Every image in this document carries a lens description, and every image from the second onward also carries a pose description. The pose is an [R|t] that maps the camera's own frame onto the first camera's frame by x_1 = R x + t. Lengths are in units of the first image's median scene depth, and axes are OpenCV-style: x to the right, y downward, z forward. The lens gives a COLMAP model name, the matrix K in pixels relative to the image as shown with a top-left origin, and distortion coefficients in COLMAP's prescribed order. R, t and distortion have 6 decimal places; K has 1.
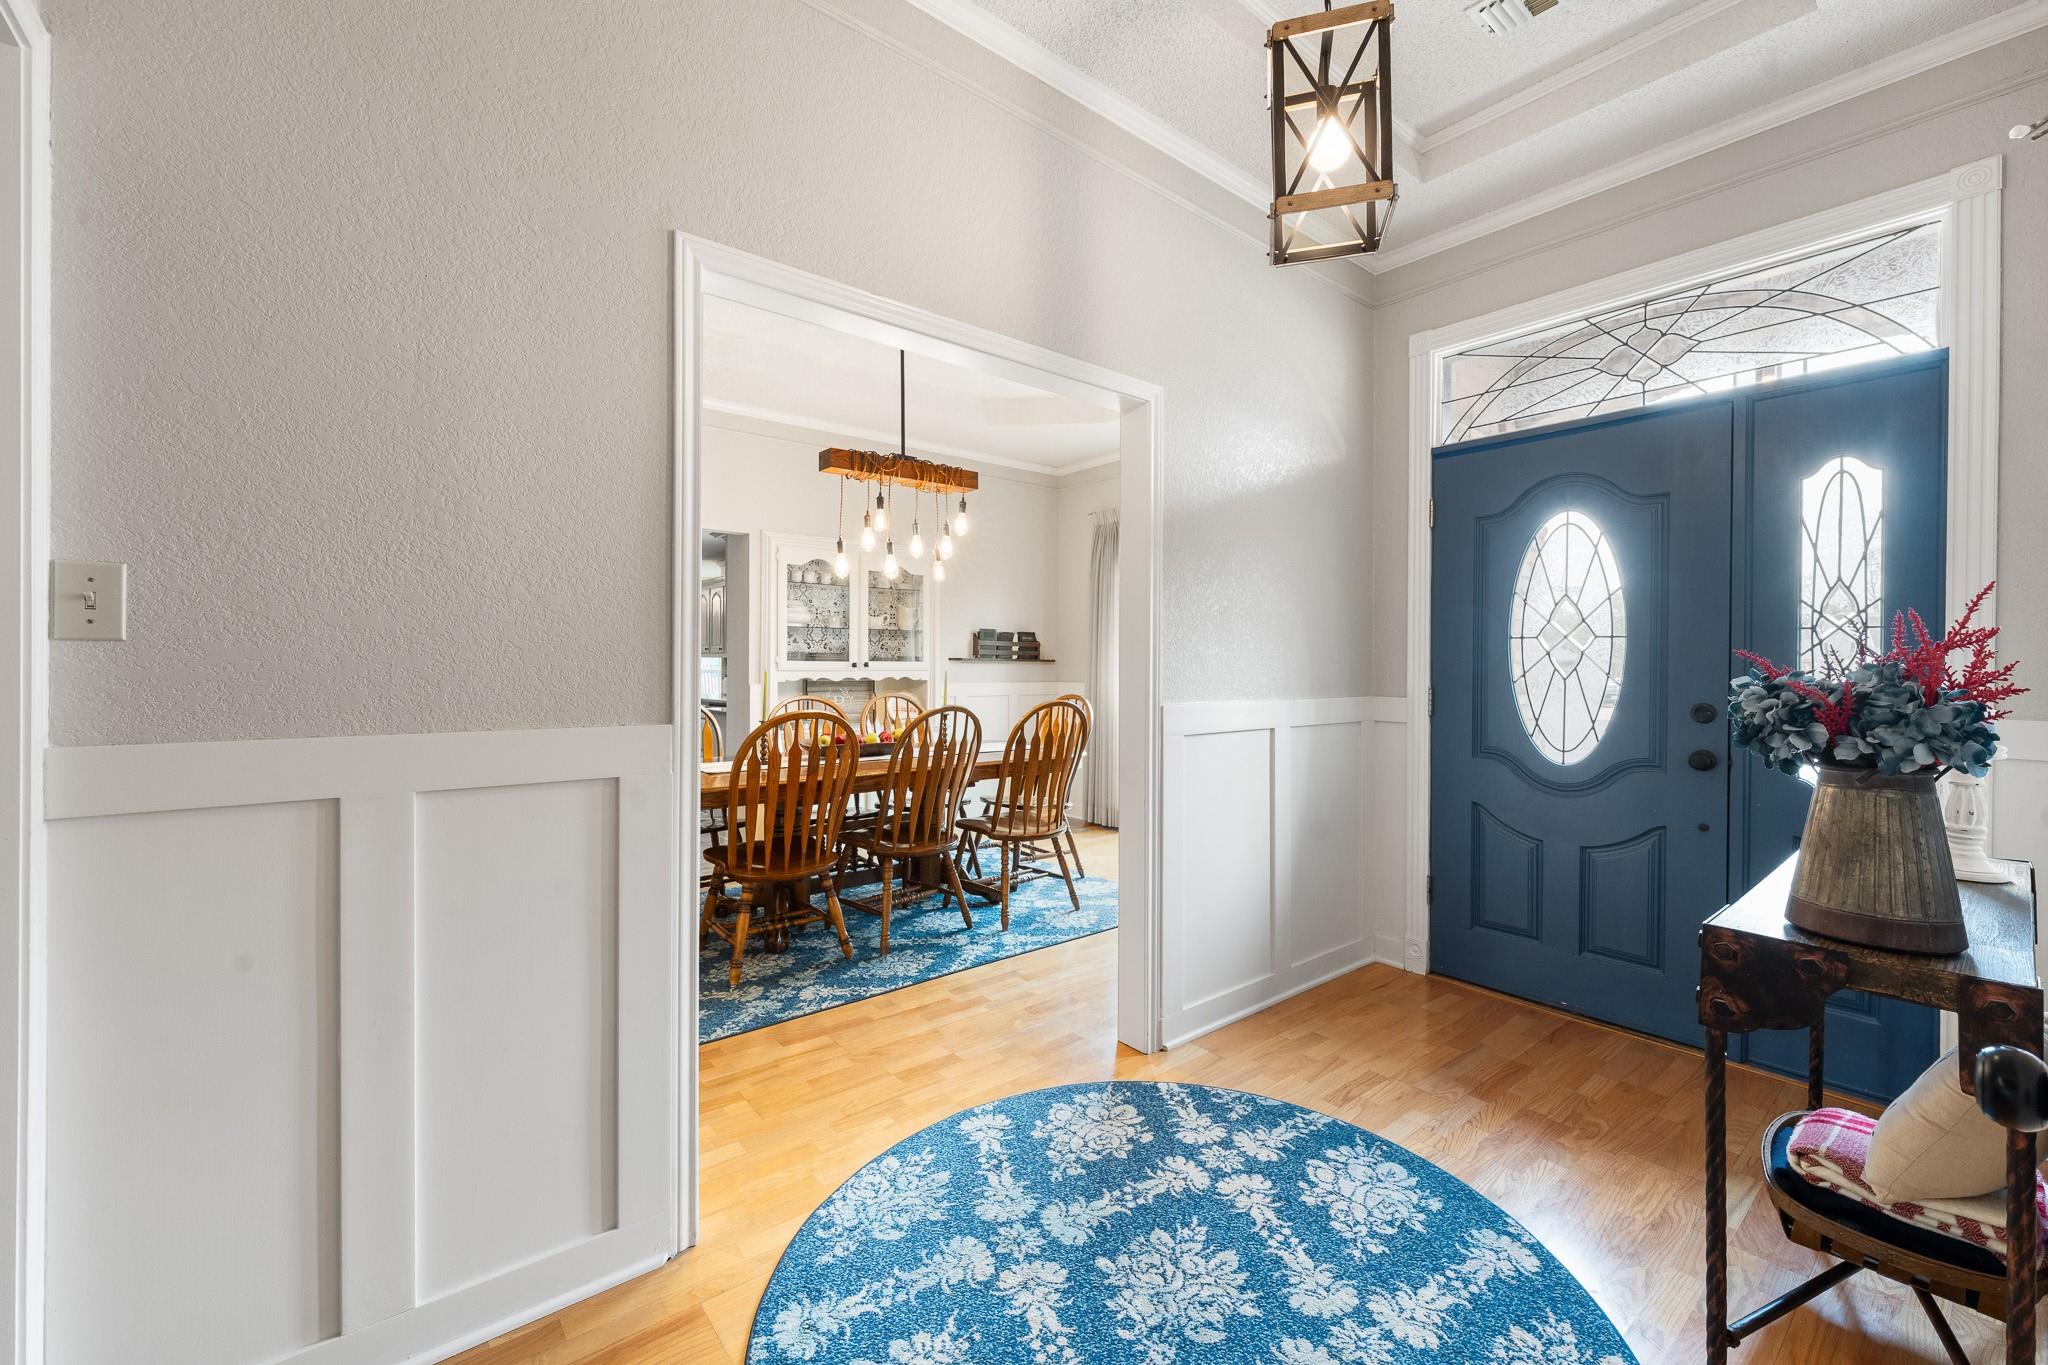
lens RADIAL K [[831.6, 0, 1024.0], [0, 831.6, 682.5], [0, 0, 1]] dist [-0.000559, -0.000290]
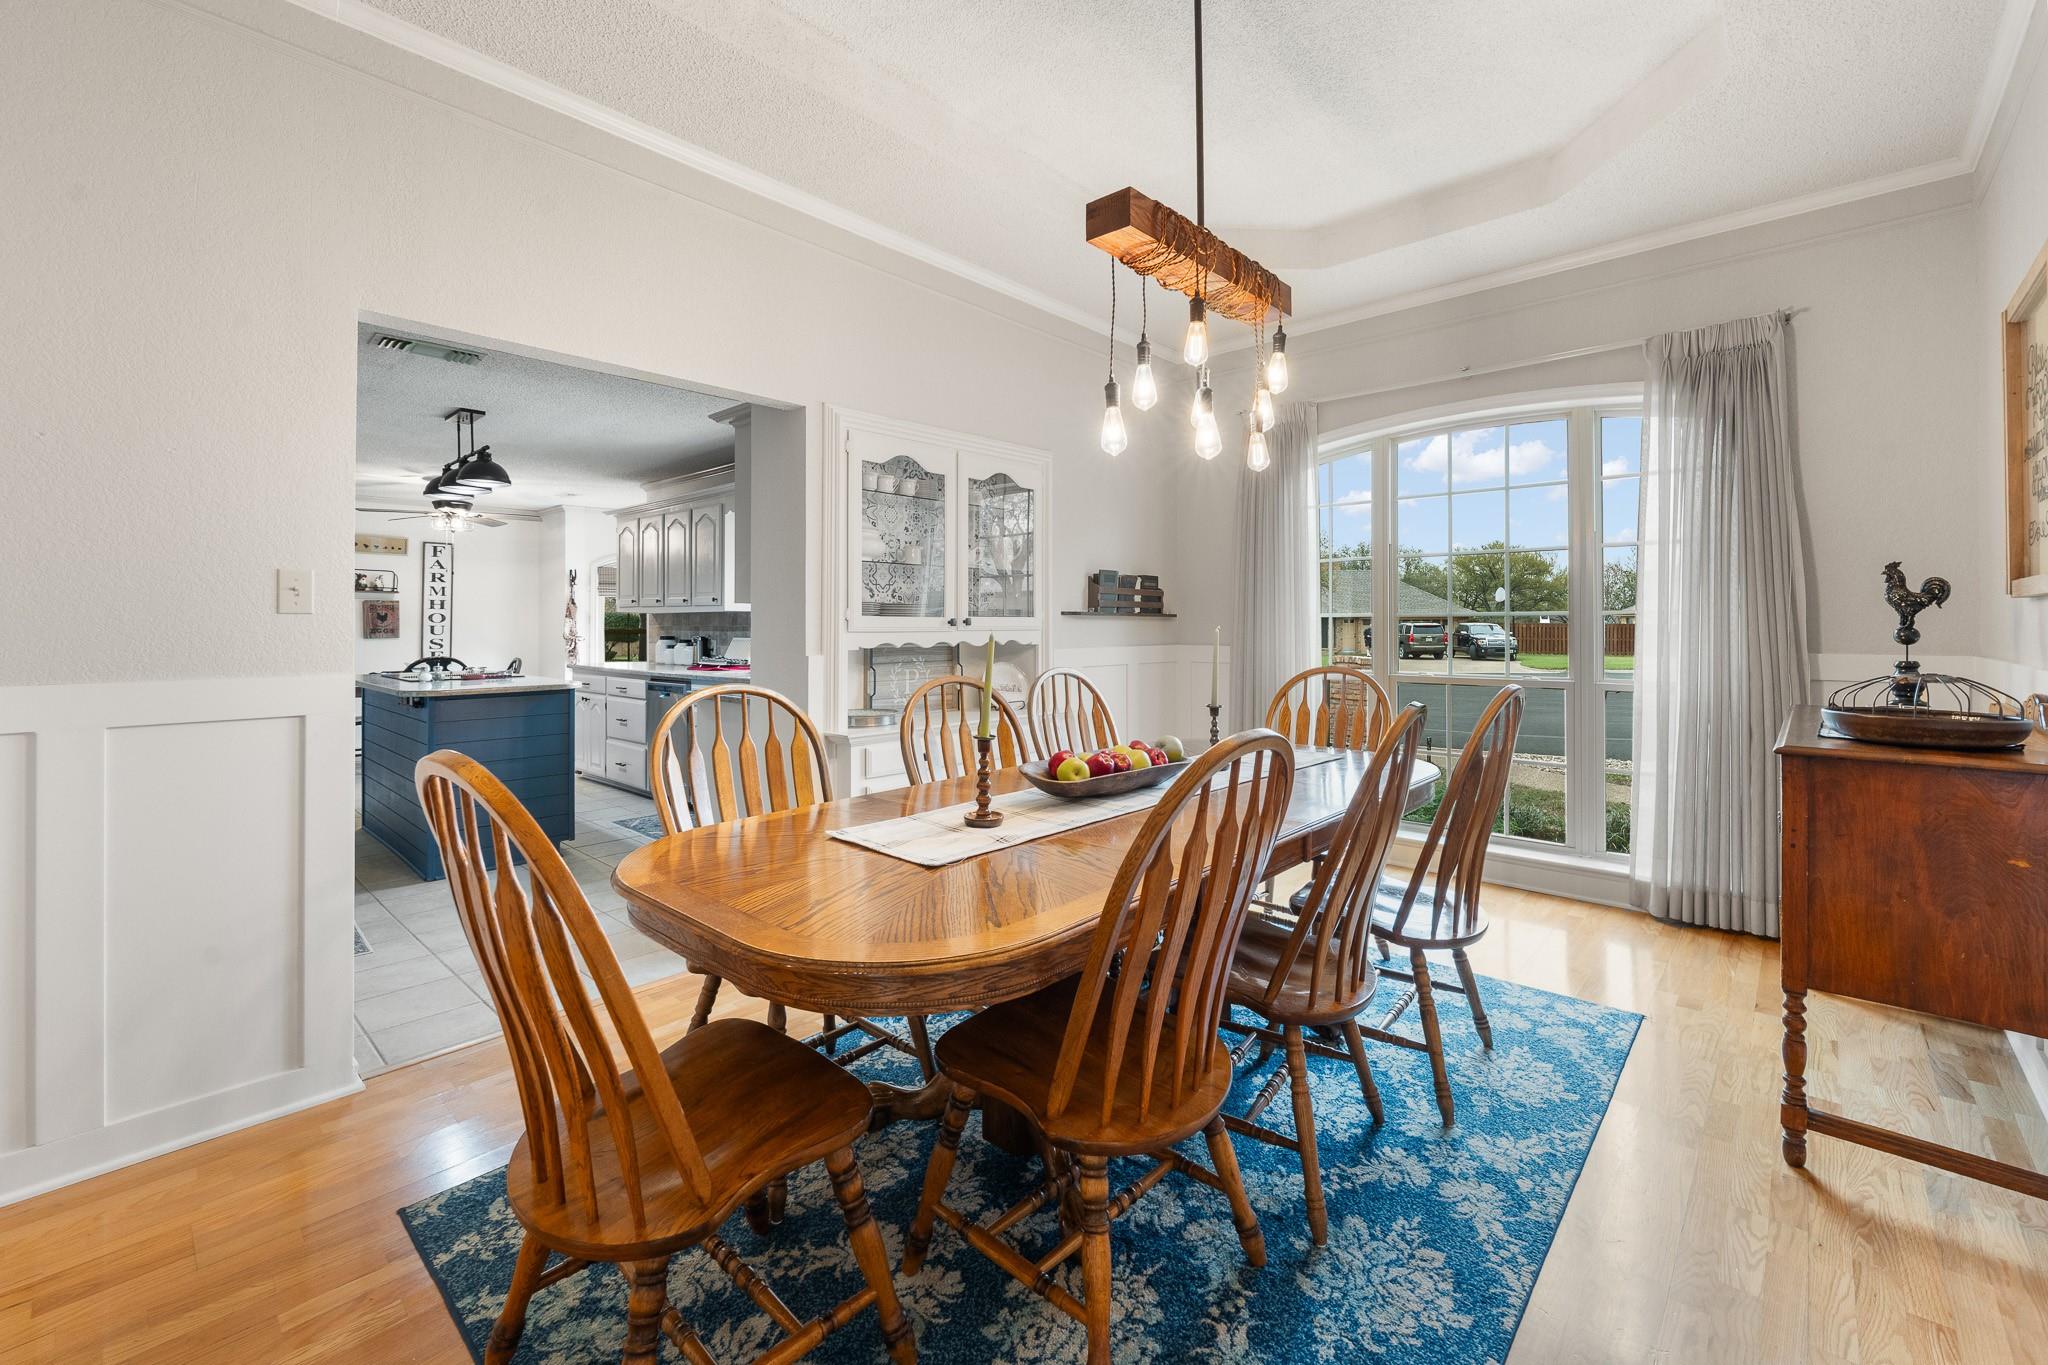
lens RADIAL K [[845.4, 0, 1030.6], [0, 845.4, 650.7], [0, 0, 1]] dist [-0.000944, -0.000528]
pose [[0.988176, -0.006958, 0.153167, -0.244462], [0.004465, 0.999852, 0.016612, -0.009724], [-0.153260, -0.015731, 0.988061, 0.340167]]
